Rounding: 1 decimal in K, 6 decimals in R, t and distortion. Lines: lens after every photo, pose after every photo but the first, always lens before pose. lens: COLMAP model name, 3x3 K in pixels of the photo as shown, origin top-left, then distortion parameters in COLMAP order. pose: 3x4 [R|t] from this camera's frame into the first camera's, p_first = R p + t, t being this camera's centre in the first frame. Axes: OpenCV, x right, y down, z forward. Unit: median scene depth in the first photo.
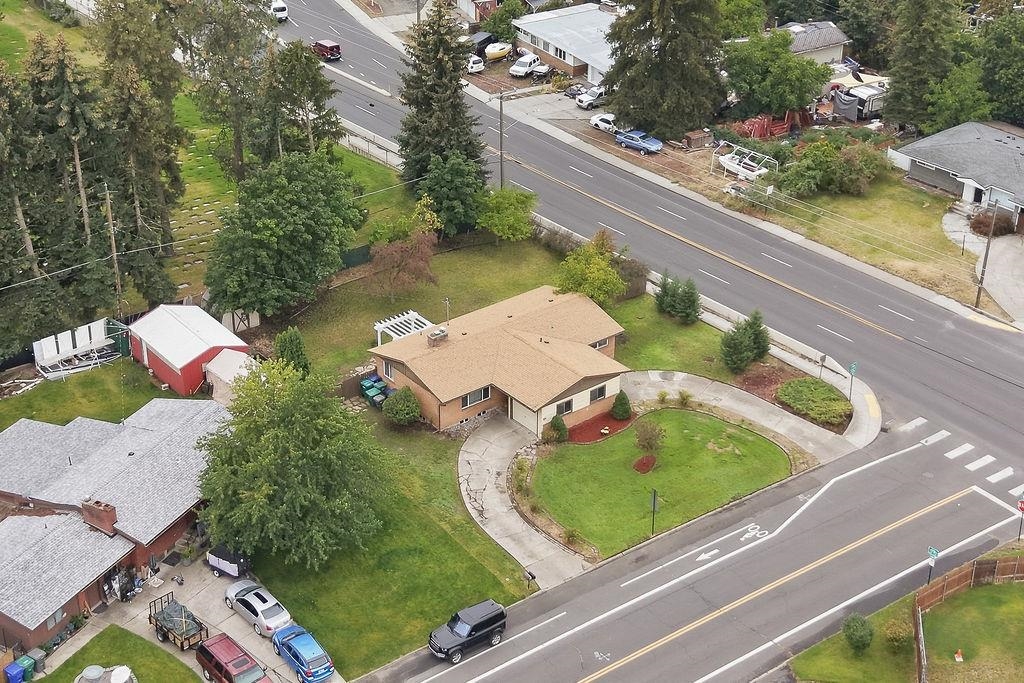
lens RADIAL K [[1599.5, 0, 512.9], [0, 1599.5, 341.9], [0, 0, 1]] dist [0.029509, 0.000000]
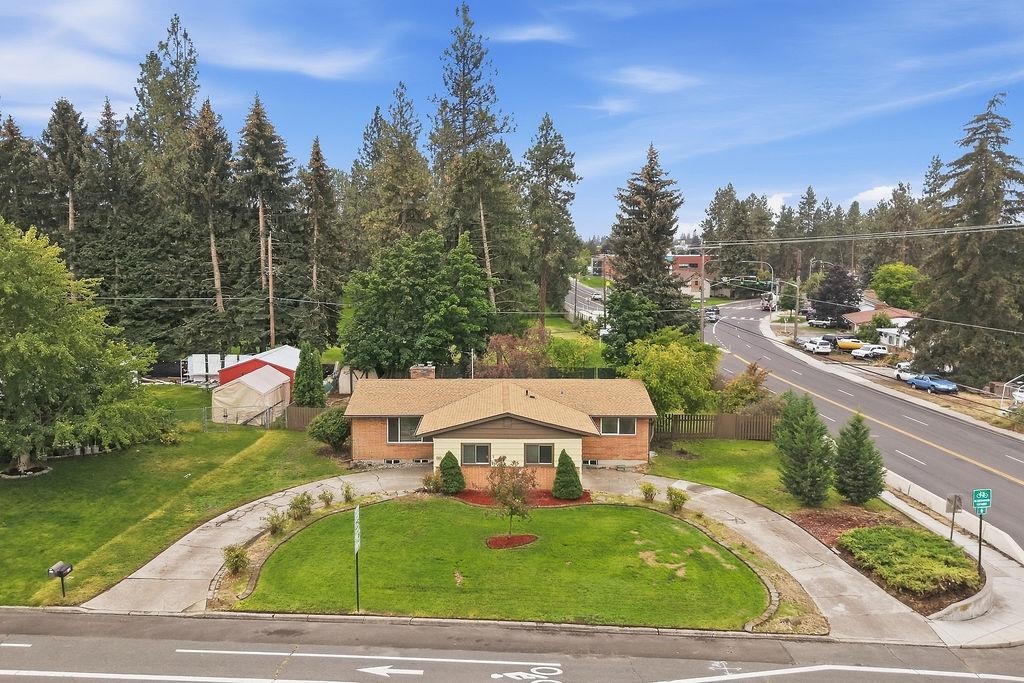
lens RADIAL K [[822.4, 0, 506.8], [0, 822.4, 337.0], [0, 0, 1]] dist [0.026982, -0.036609]
pose [[0.787947, 0.070392, -0.611706, 0.255815], [-0.303777, 0.908569, -0.286746, 0.092869], [0.535592, 0.411762, 0.737287, 0.718137]]
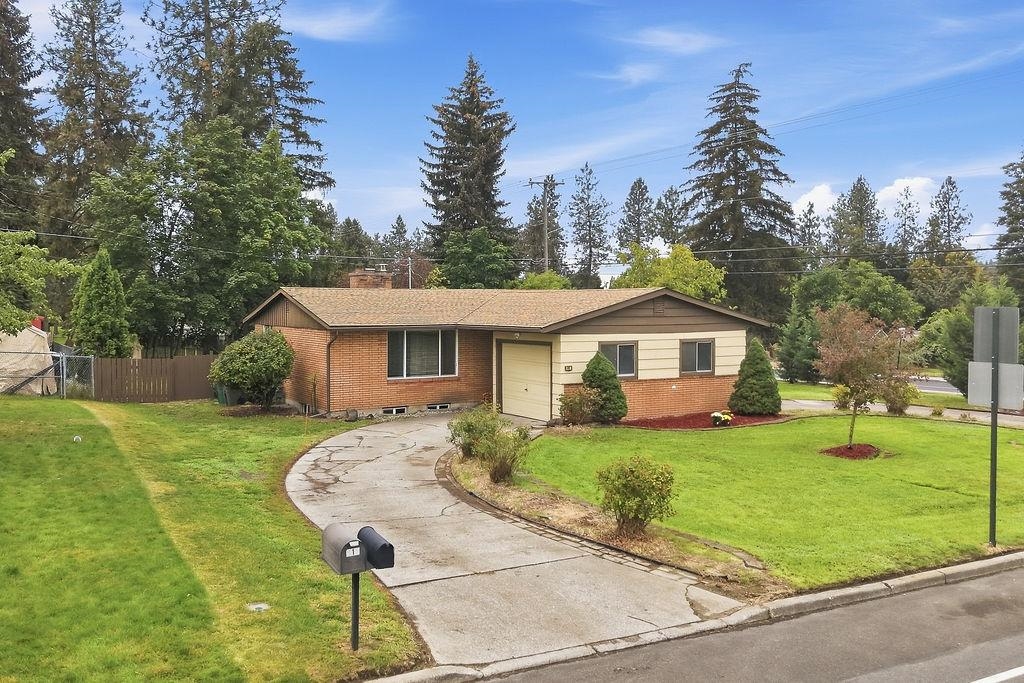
lens RADIAL K [[887.5, 0, 487.9], [0, 887.5, 339.4], [0, 0, 1]] dist [0.015041, -0.019881]
pose [[0.990132, 0.007489, -0.139940, 0.030523], [-0.069887, 0.891927, -0.446747, 0.141826], [0.121470, 0.452118, 0.883648, 0.782843]]
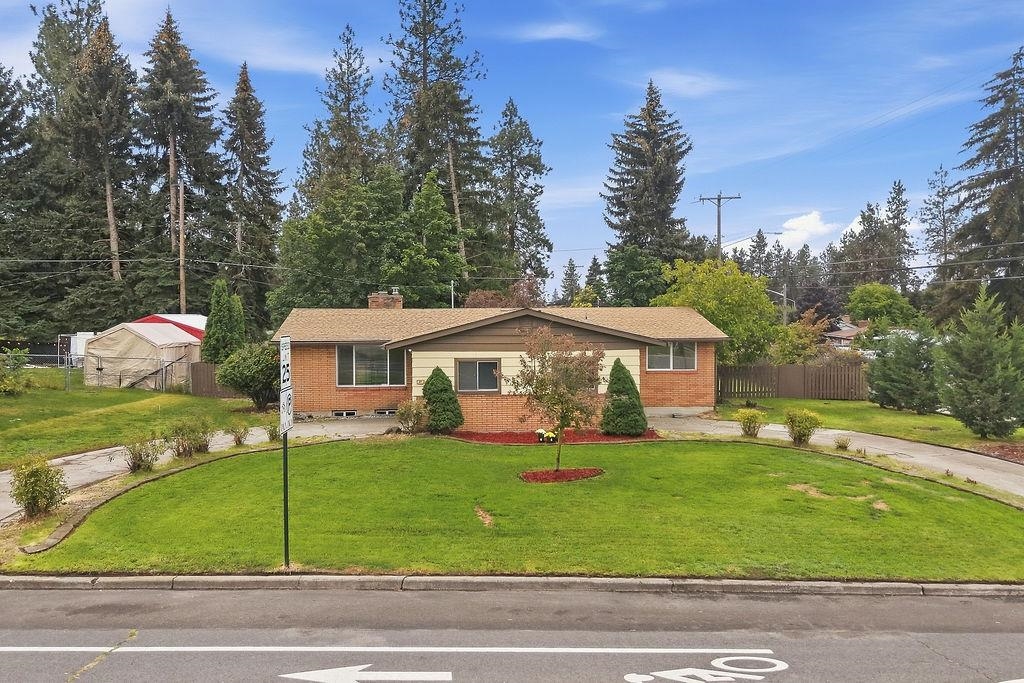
lens RADIAL K [[822.4, 0, 507.8], [0, 822.4, 335.9], [0, 0, 1]] dist [0.026982, -0.036609]
pose [[0.830712, 0.011383, -0.556587, 0.166303], [-0.268231, 0.884271, -0.382254, 0.116703], [0.487822, 0.466836, 0.737627, 0.823265]]
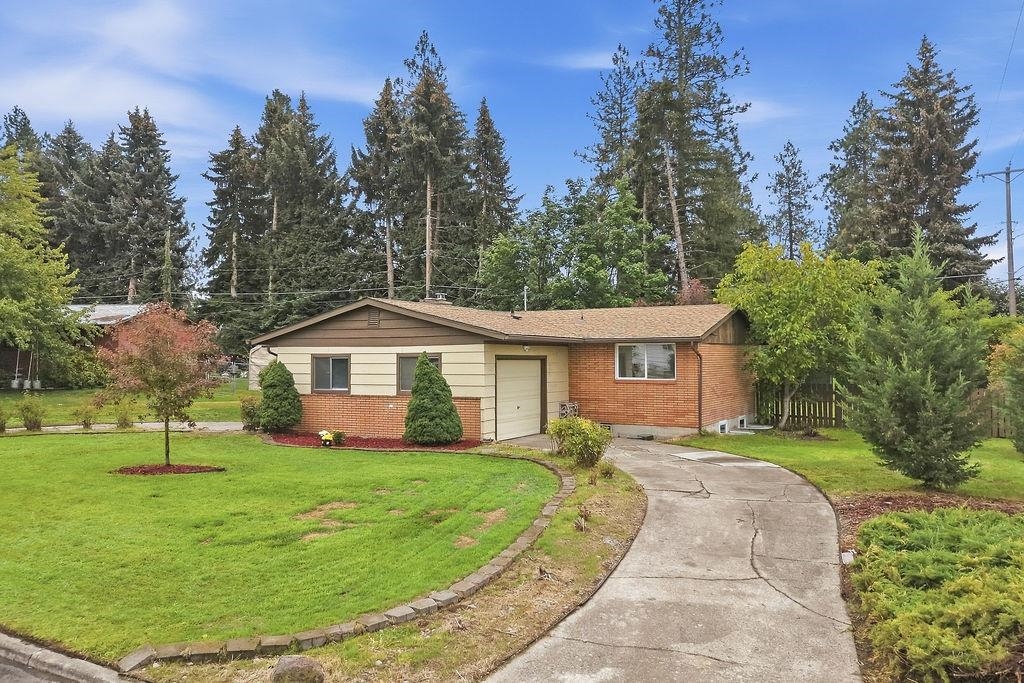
lens RADIAL K [[822.4, 0, 541.5], [0, 822.4, 356.8], [0, 0, 1]] dist [0.026982, -0.036609]
pose [[0.417146, -0.000415, -0.908839, 0.246735], [-0.441139, 0.874207, -0.202877, 0.056508], [0.794598, 0.485554, 0.364488, 0.957238]]
